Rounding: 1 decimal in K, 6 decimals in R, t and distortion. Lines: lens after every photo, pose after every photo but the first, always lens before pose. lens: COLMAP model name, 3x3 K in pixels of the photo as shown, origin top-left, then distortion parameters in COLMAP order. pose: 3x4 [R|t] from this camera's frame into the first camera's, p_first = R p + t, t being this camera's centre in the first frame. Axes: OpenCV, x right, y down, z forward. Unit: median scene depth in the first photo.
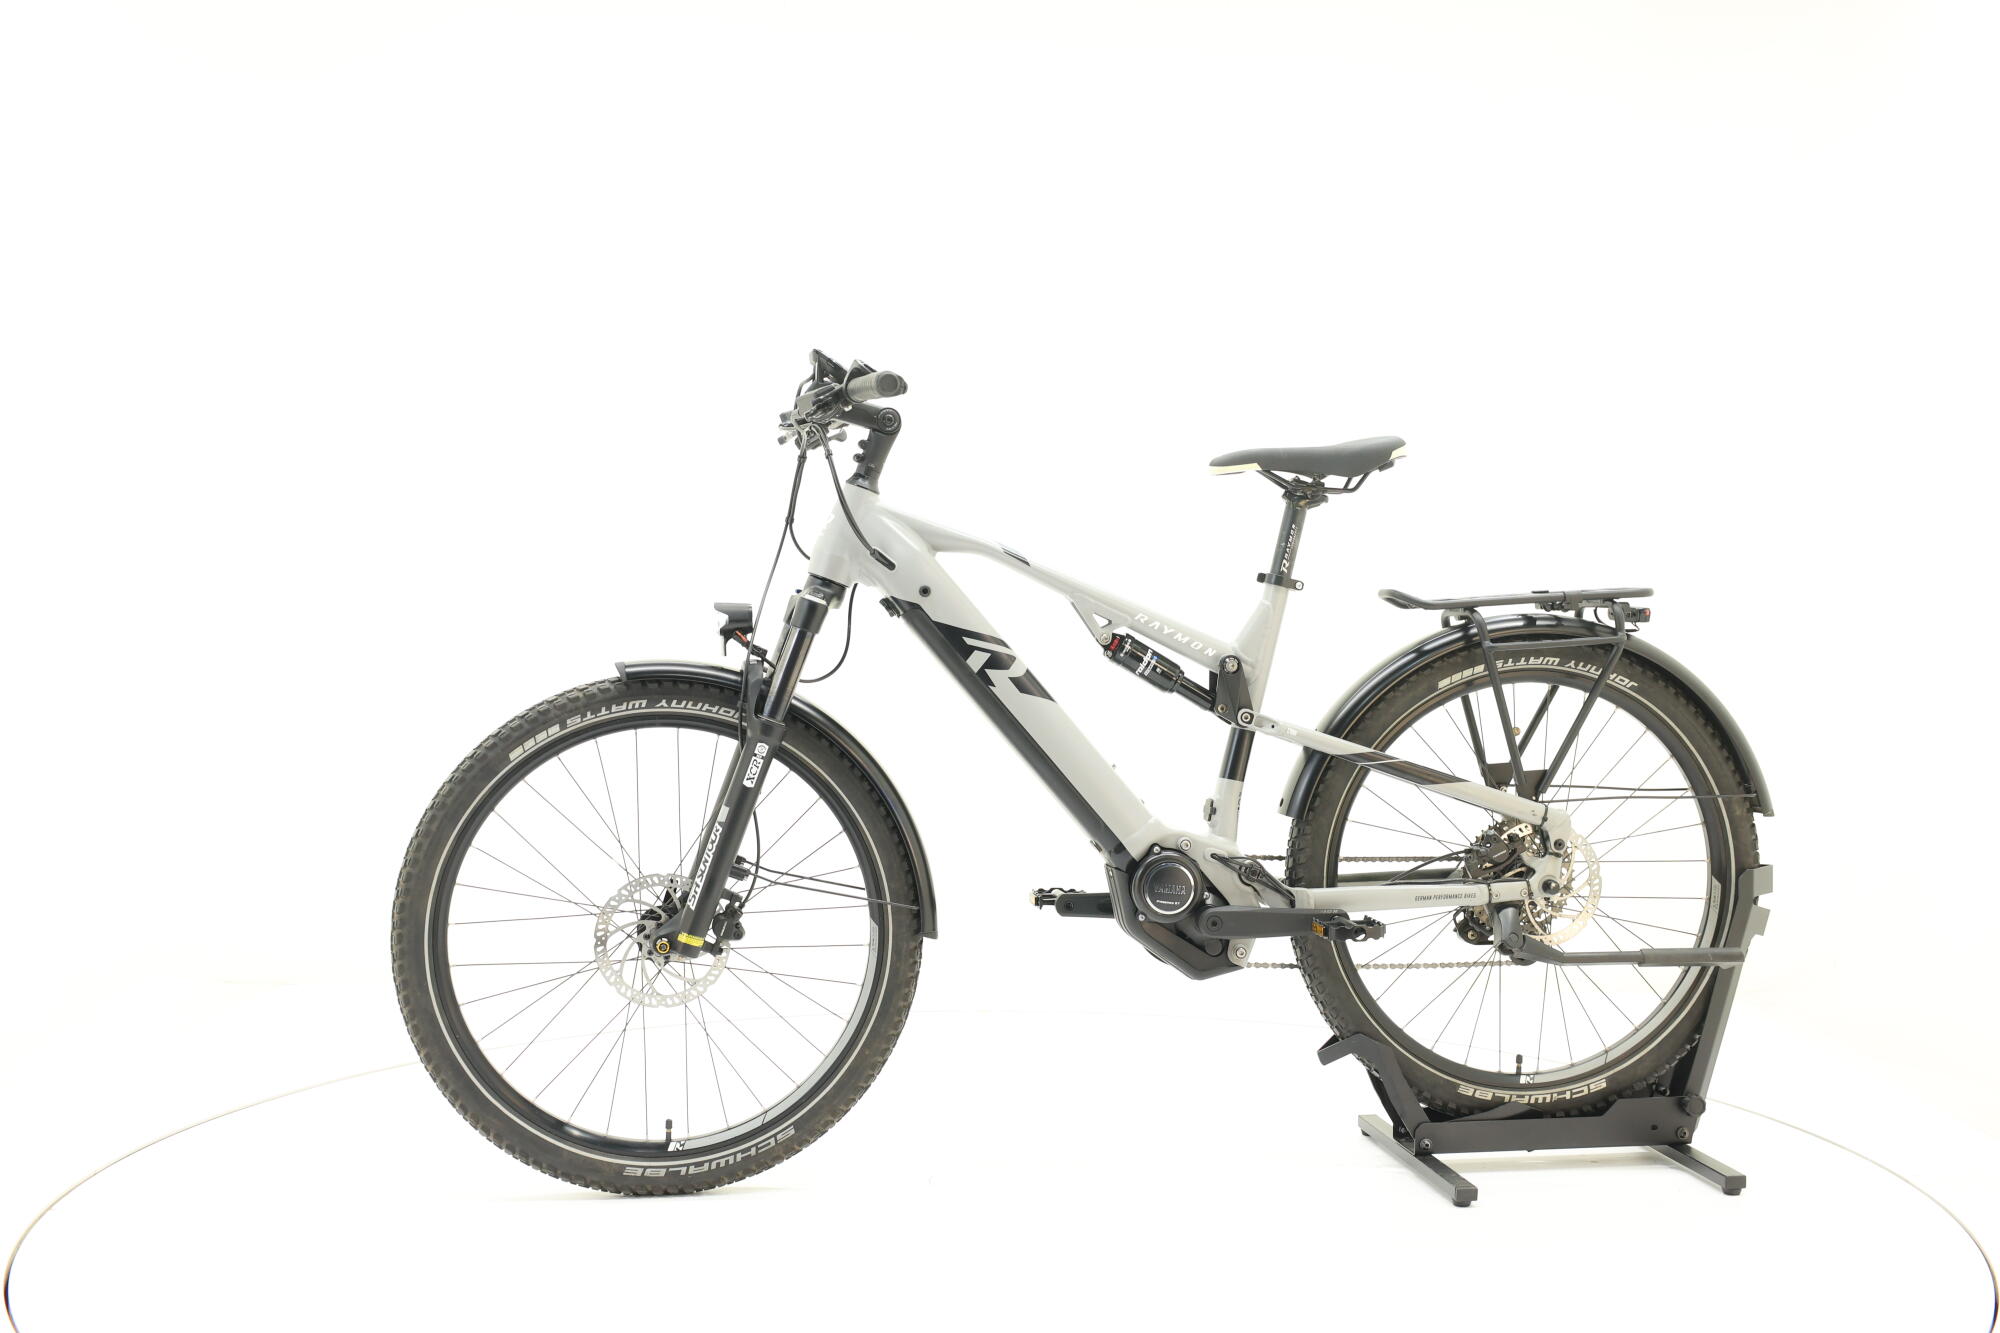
lens RADIAL K [[2106.0, 0, 1000.0], [0, 2106.0, 666.5], [0, 0, 1]] dist [-0.001781, 0.003333]
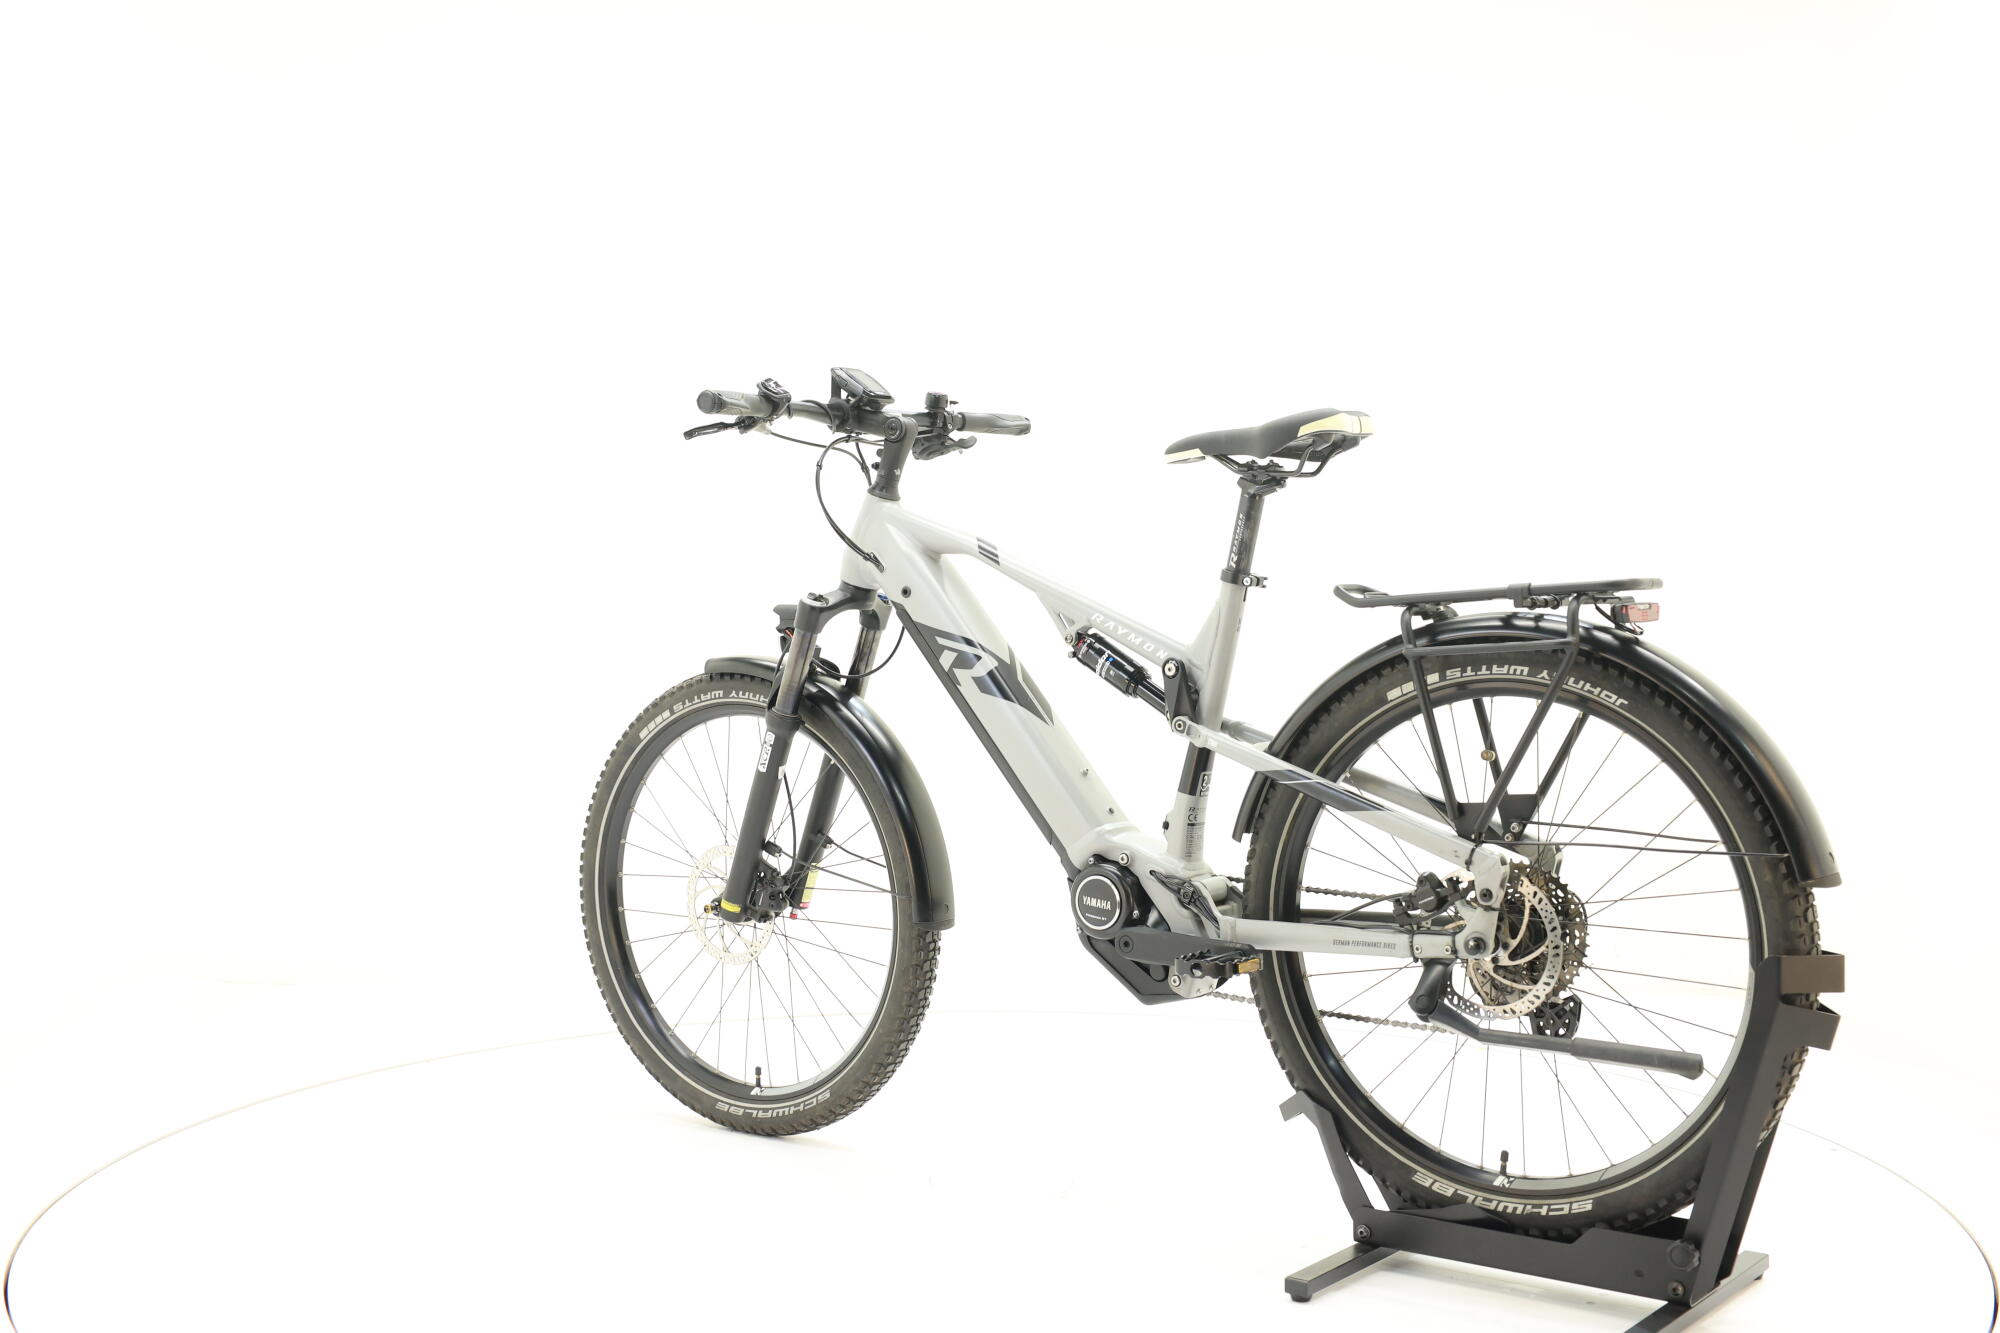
lens RADIAL K [[2158.2, 0, 1000.0], [0, 2158.2, 666.5], [0, 0, 1]] dist [-0.001927, 0.002790]
pose [[0.699902, 0.014506, -0.714091, 0.723120], [-0.016884, 0.999850, 0.003763, -0.003770], [0.714039, 0.009423, 0.700043, 0.278194]]
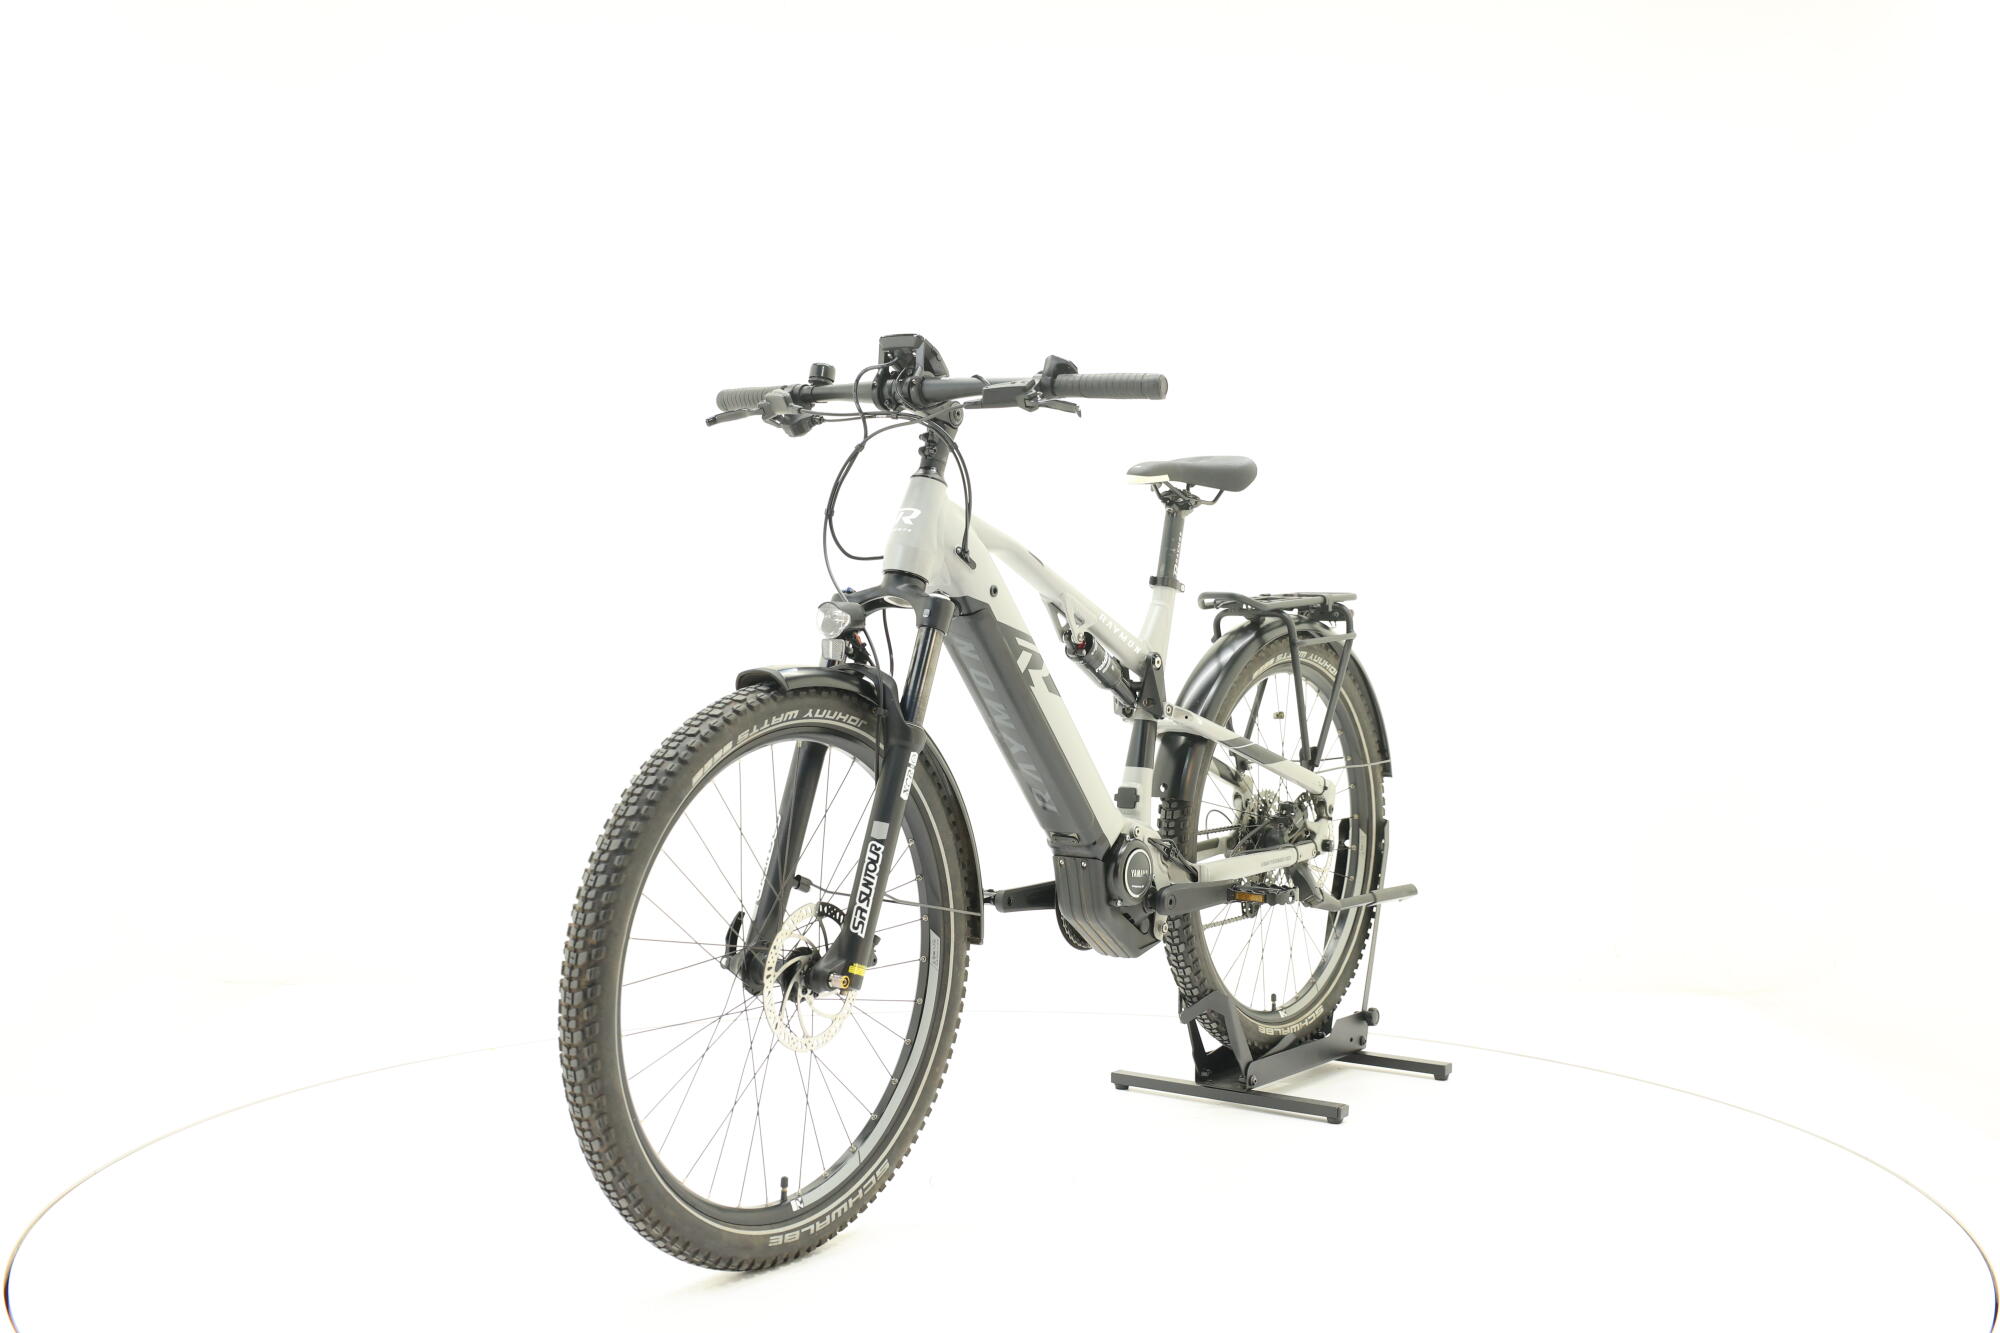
lens RADIAL K [[2158.2, 0, 1000.0], [0, 2158.2, 666.5], [0, 0, 1]] dist [-0.001927, 0.002790]
pose [[0.703940, -0.017019, 0.710055, -0.717797], [0.014598, 0.999848, 0.009492, -0.009555], [-0.710109, 0.003684, 0.704082, 0.276607]]
